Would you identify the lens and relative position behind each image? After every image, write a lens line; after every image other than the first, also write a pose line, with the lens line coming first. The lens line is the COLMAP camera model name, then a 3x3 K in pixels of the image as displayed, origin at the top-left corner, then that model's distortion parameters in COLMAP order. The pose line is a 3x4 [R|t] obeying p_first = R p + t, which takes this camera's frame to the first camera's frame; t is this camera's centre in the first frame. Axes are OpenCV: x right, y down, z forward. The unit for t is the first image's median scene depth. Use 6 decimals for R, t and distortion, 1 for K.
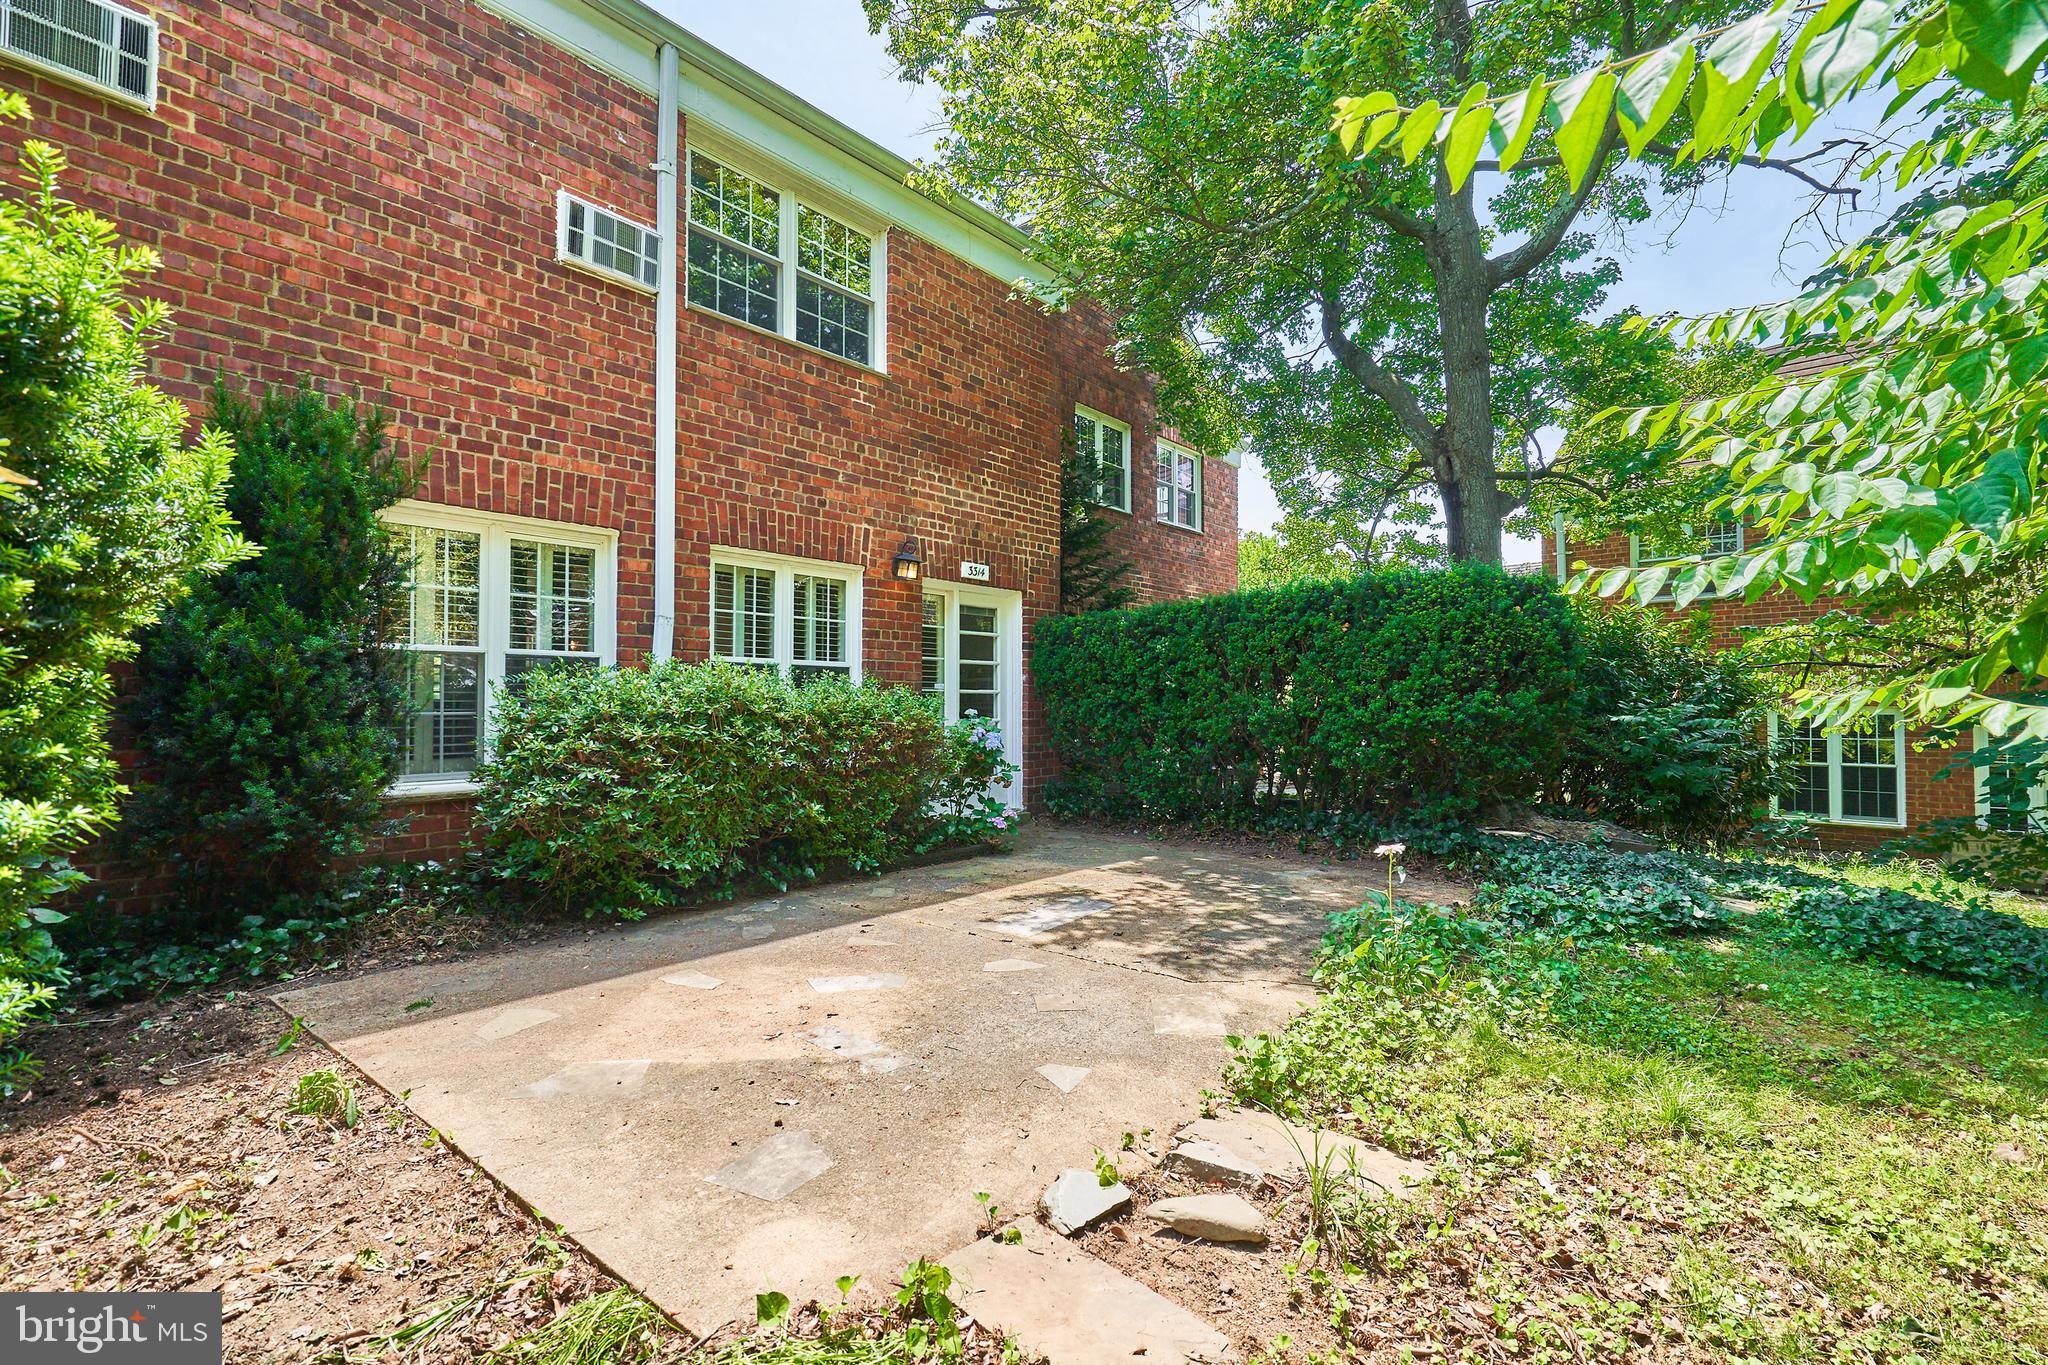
lens RADIAL K [[950.7, 0, 1030.9], [0, 950.7, 695.1], [0, 0, 1]] dist [-0.001138, 0.001613]
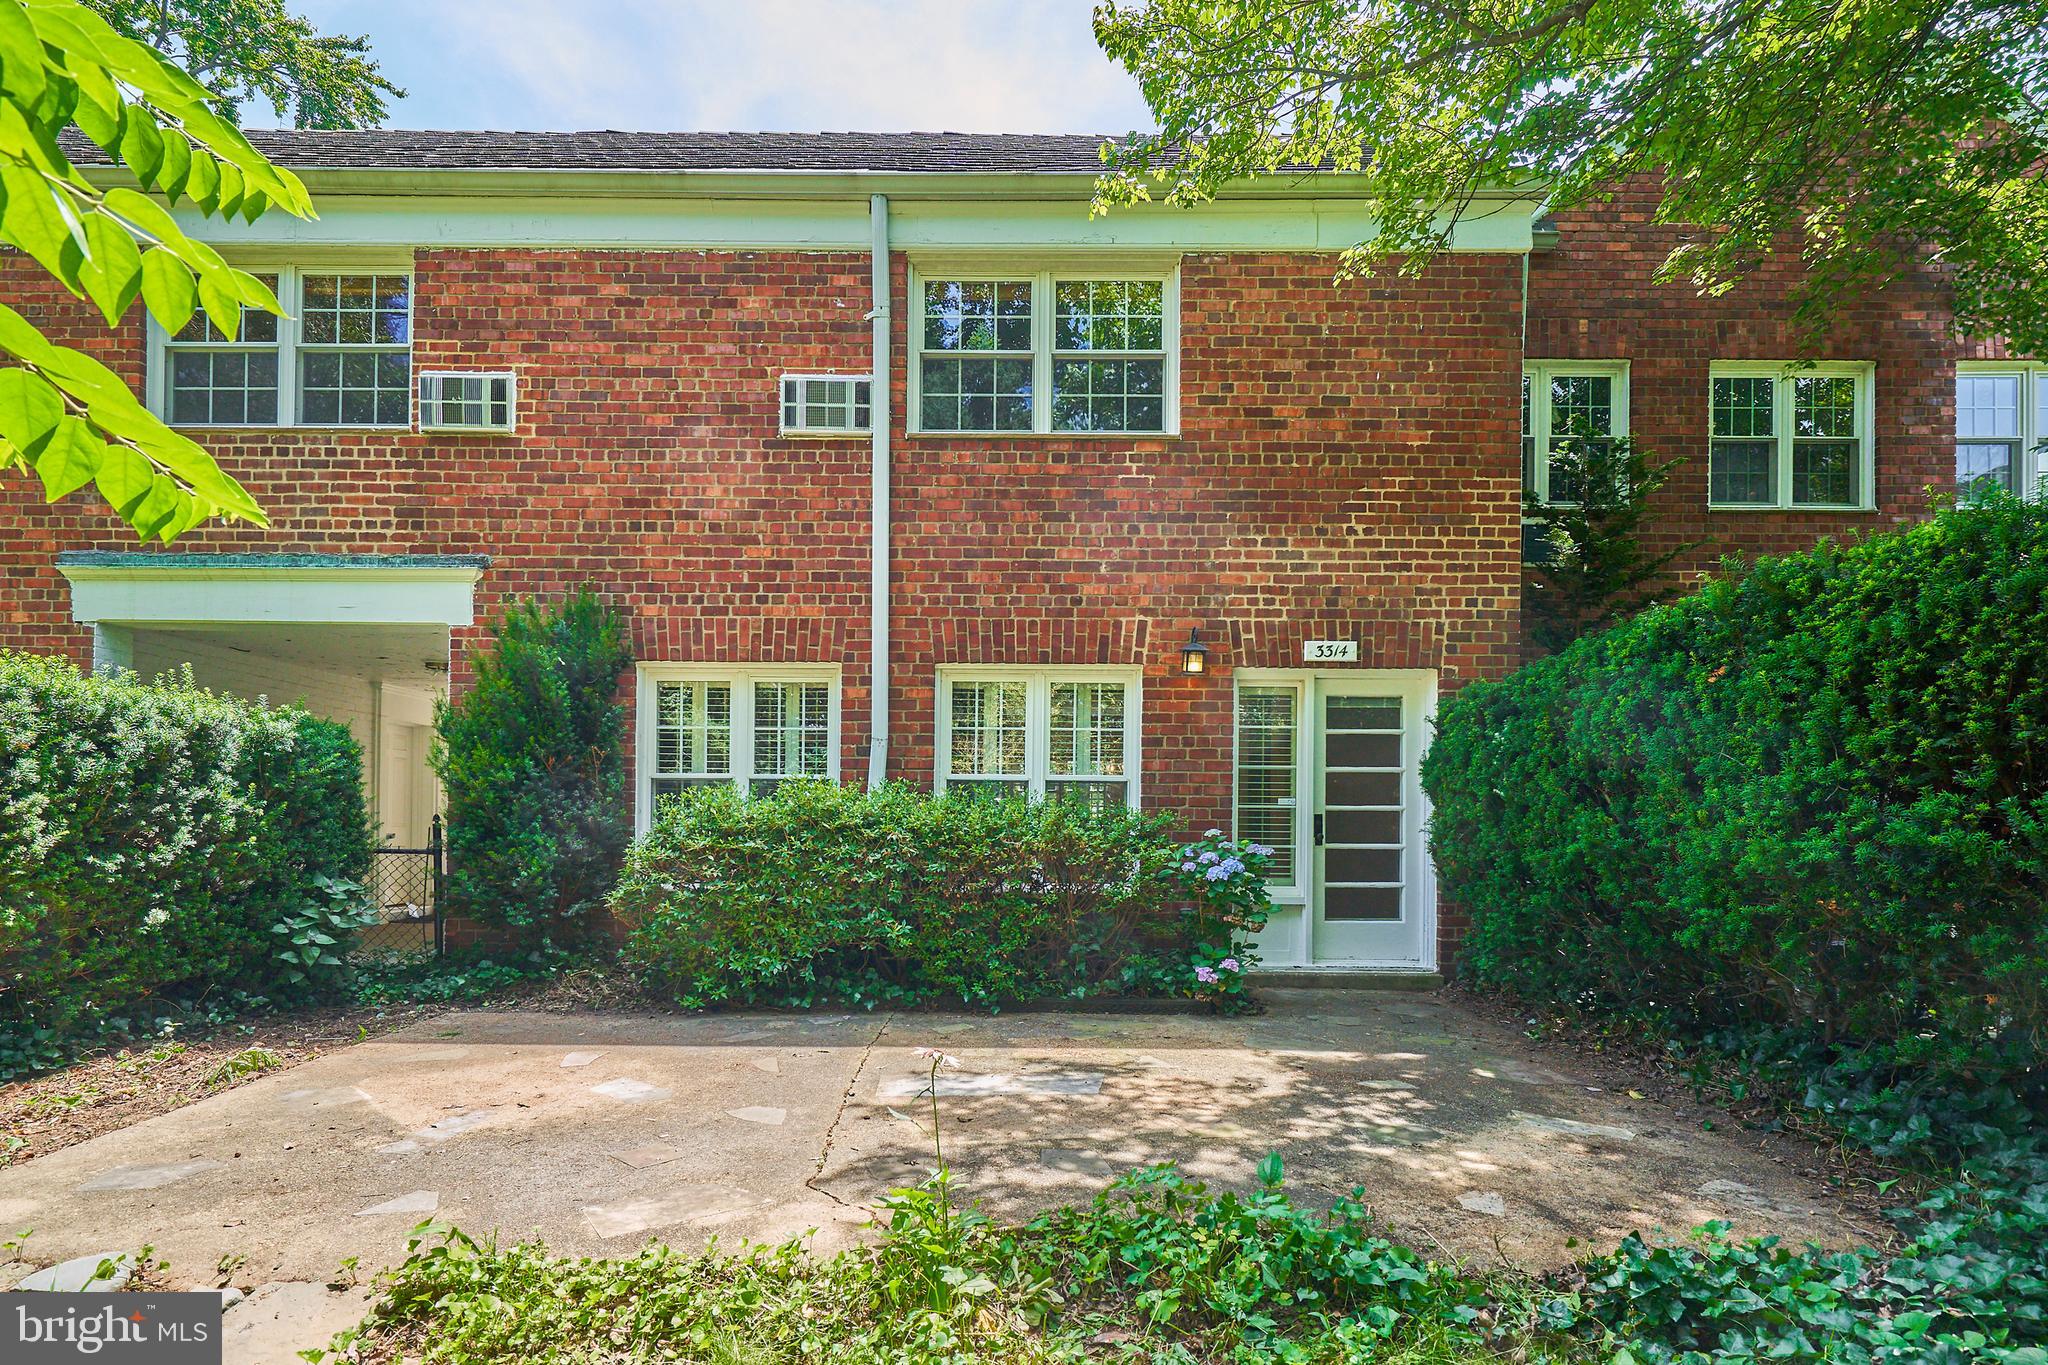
lens RADIAL K [[1000.0, 0, 998.1], [0, 1000.0, 828.8], [0, 0, 1]] dist [-0.002681, 0.002304]
pose [[0.631662, 0.003385, -0.775236, 0.578265], [0.000676, 0.999988, 0.004917, 0.012928], [0.775243, -0.003629, 0.631652, 0.412542]]
